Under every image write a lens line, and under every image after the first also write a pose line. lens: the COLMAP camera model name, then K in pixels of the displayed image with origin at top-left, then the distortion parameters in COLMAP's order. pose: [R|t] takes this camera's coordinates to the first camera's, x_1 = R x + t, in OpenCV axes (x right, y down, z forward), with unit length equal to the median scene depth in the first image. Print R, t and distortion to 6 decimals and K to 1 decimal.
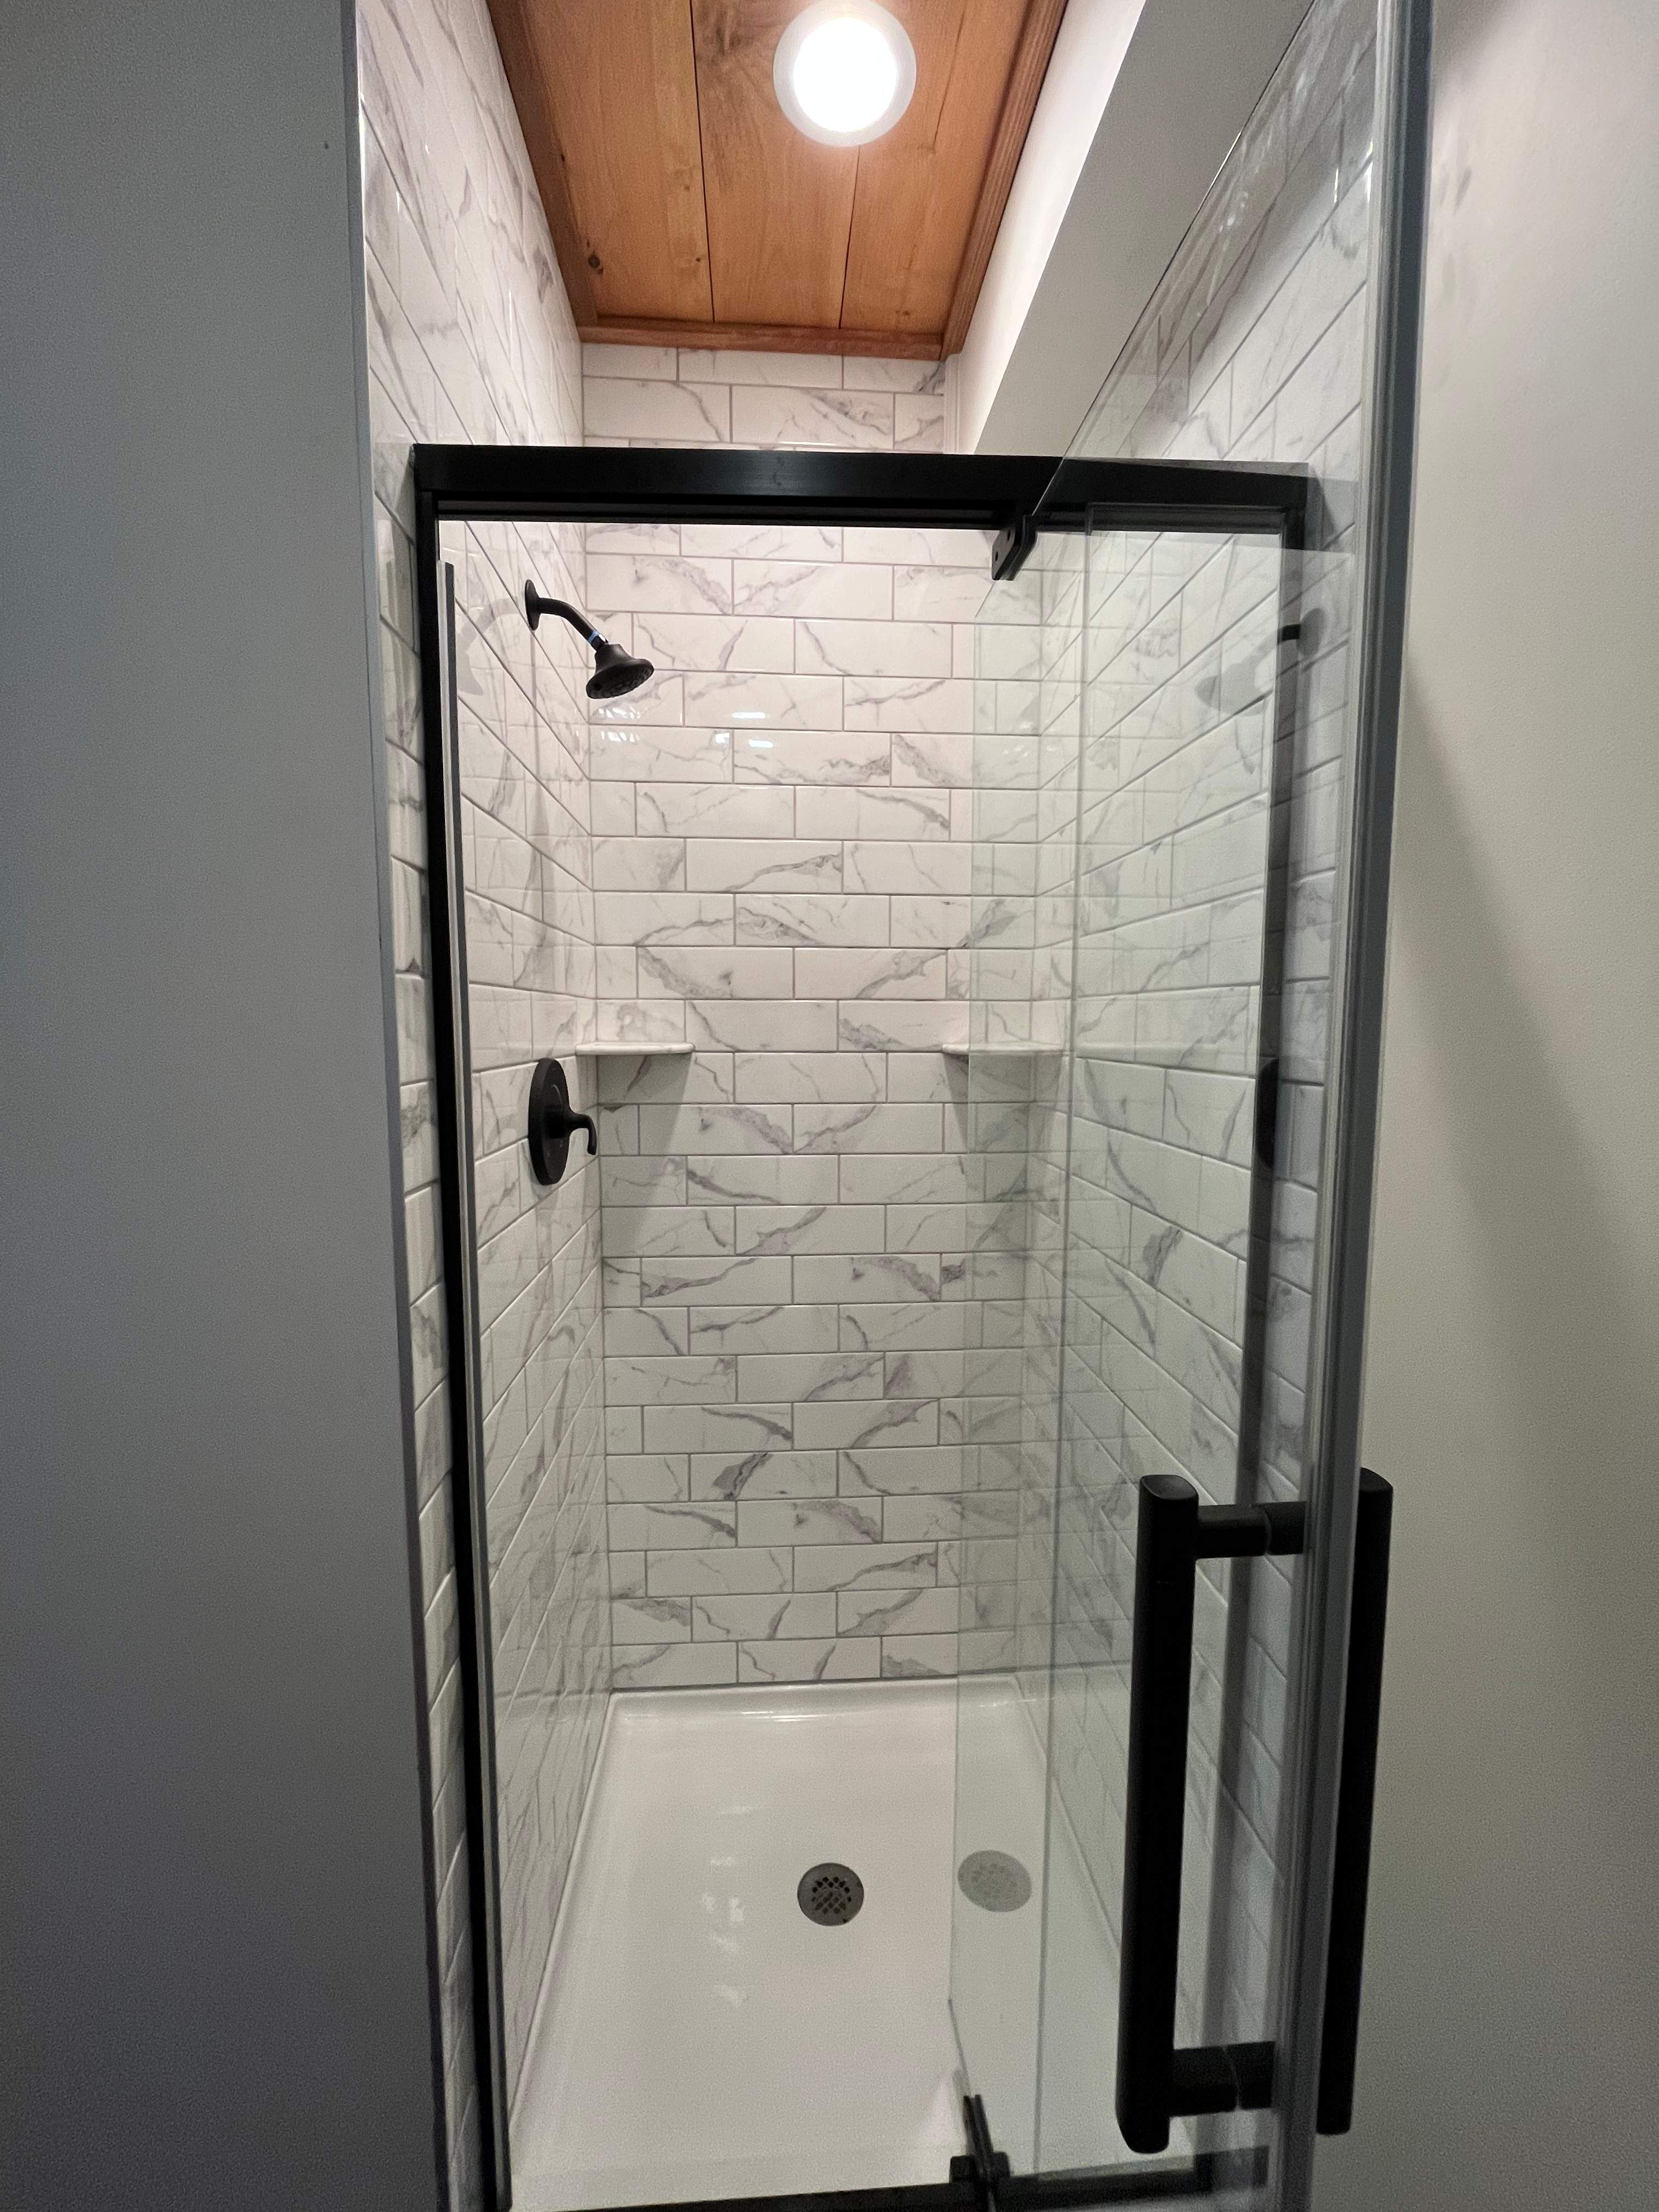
lens RADIAL K [[895.4, 0, 827.7], [0, 895.4, 1106.9], [0, 0, 1]] dist [-0.003047, -0.000925]
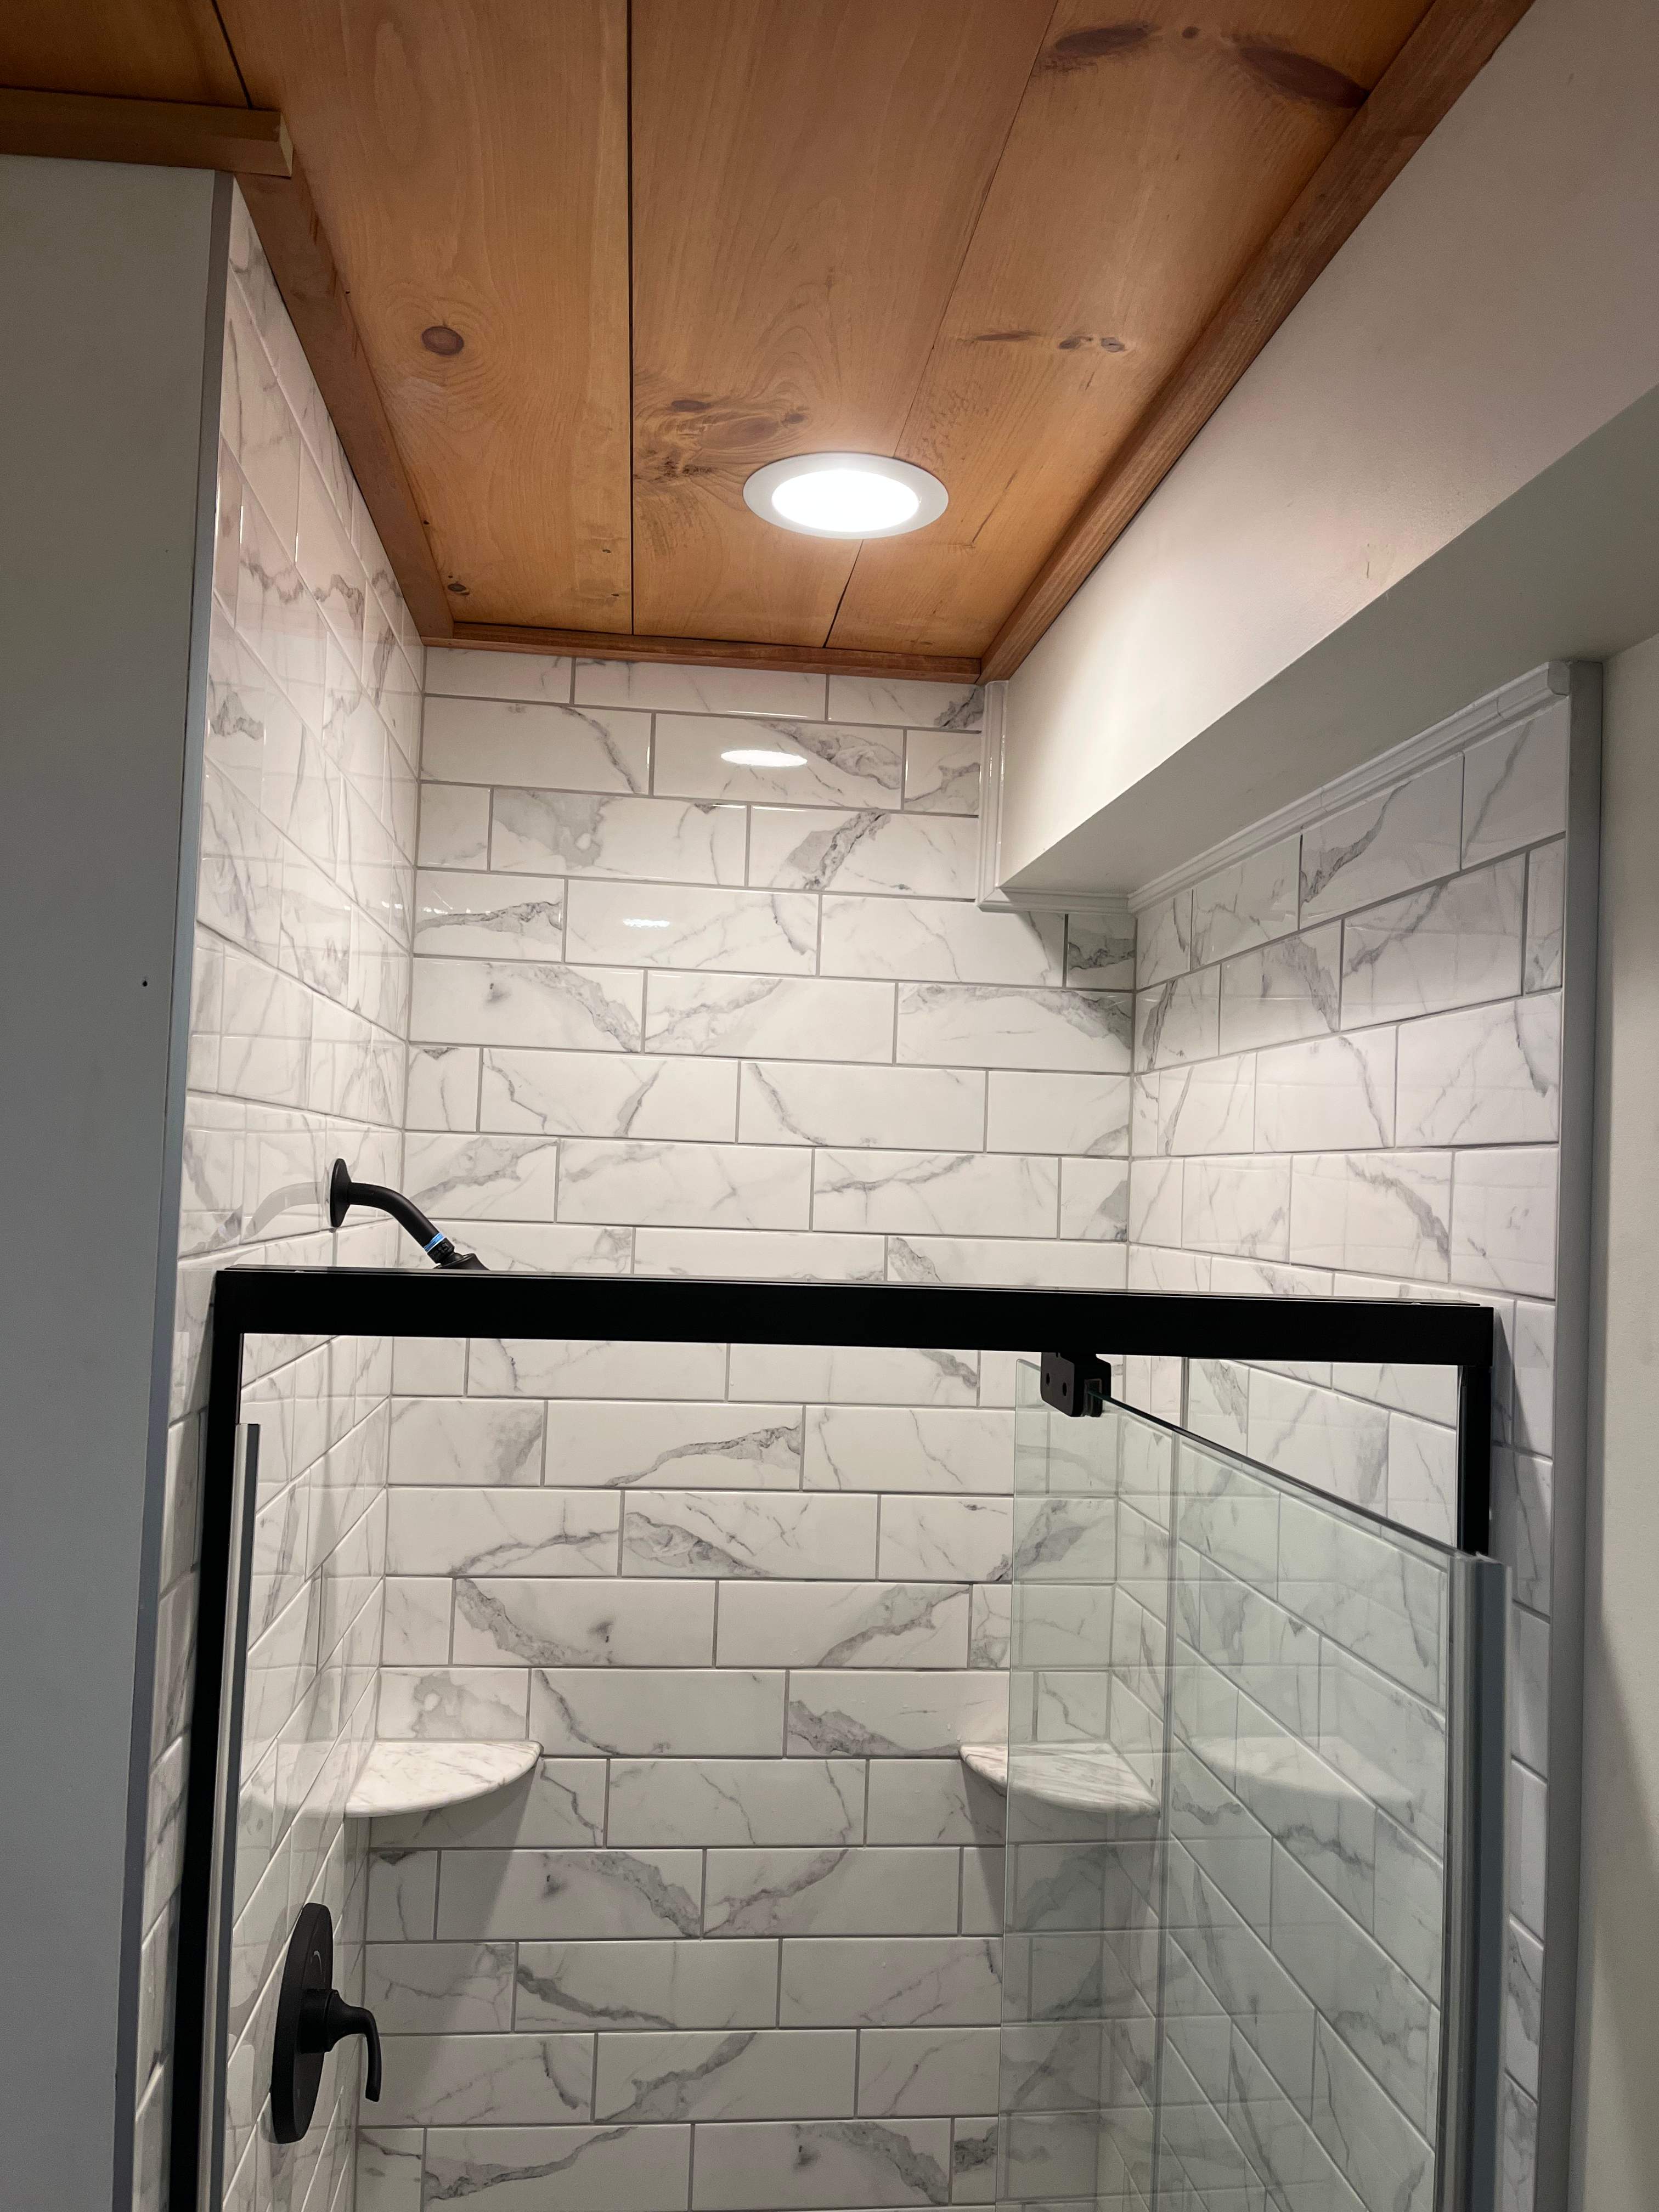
lens RADIAL K [[1672.9, 0, 812.7], [0, 1672.9, 1116.5], [0, 0, 1]] dist [0.071931, -0.088296]
pose [[0.998799, 0.035272, 0.034004, -0.023643], [-0.030485, 0.990748, -0.132244, -0.341955], [-0.038354, 0.131049, 0.990634, -0.165371]]
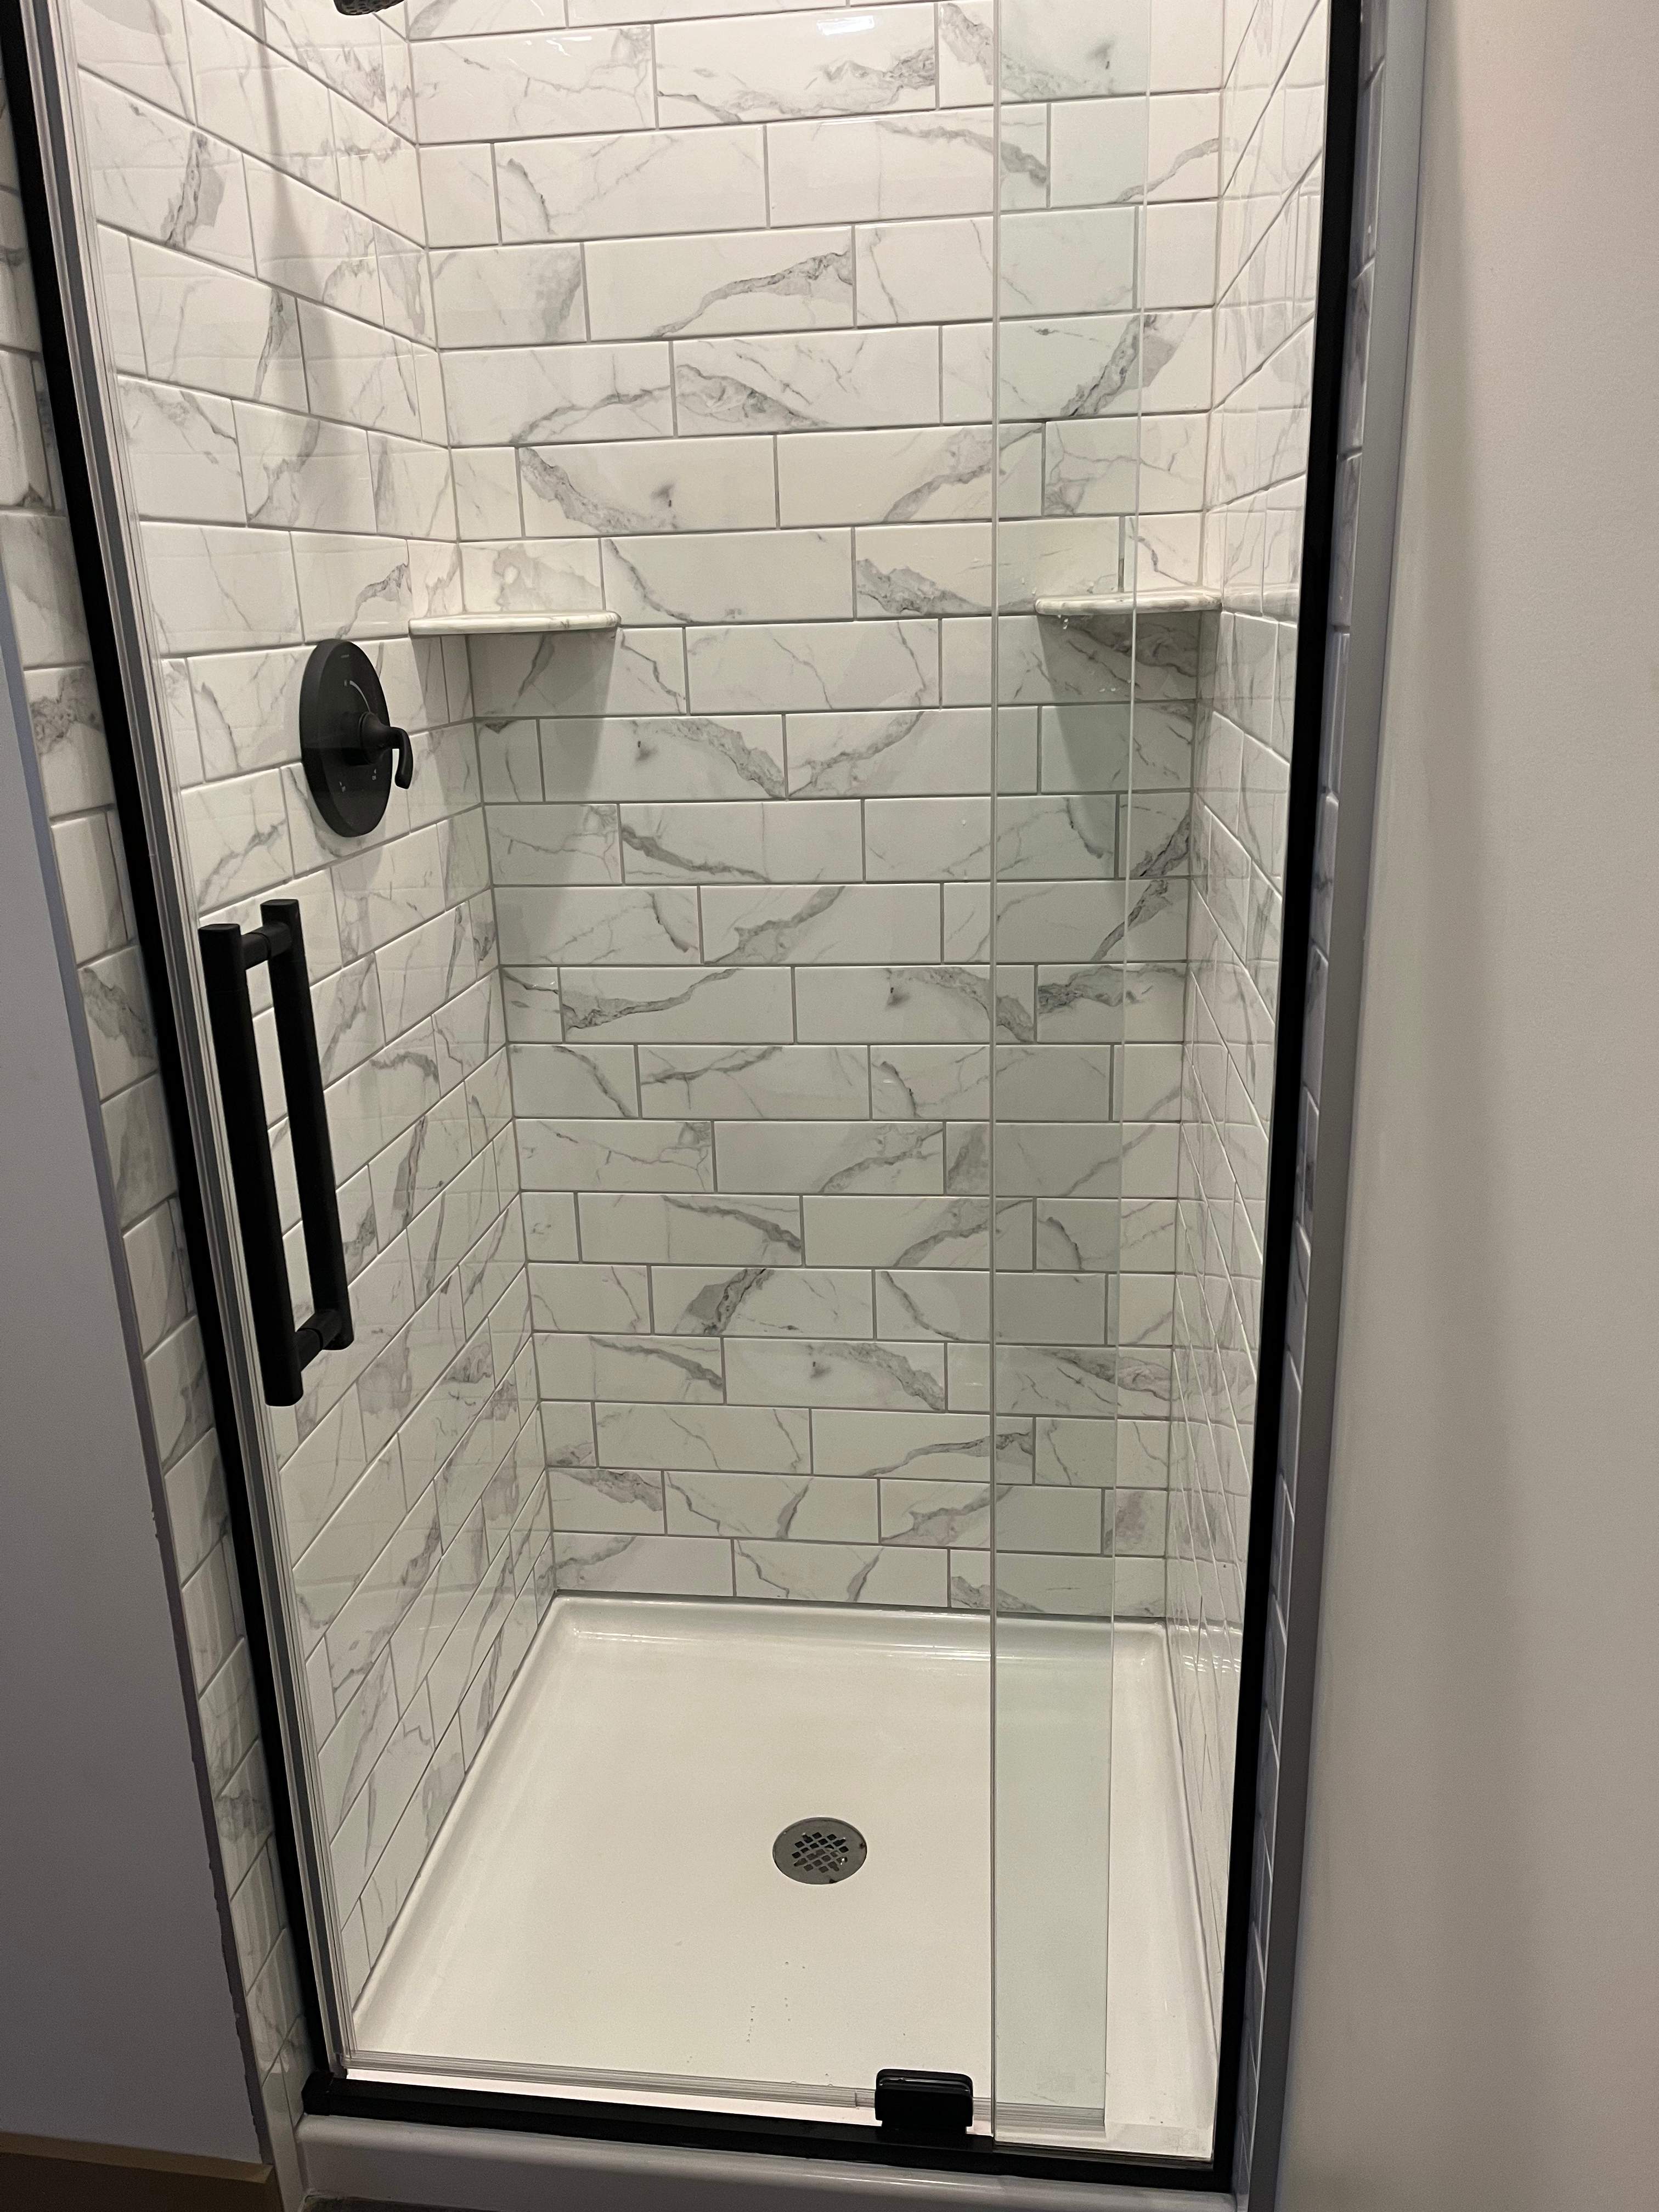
lens RADIAL K [[1672.9, 0, 811.5], [0, 1672.9, 1120.5], [0, 0, 1]] dist [0.071931, -0.088296]
pose [[0.980702, 0.023313, -0.194114, 0.210993], [0.018574, 0.977264, 0.211210, 0.026999], [0.194625, -0.210739, 0.957972, -0.142614]]
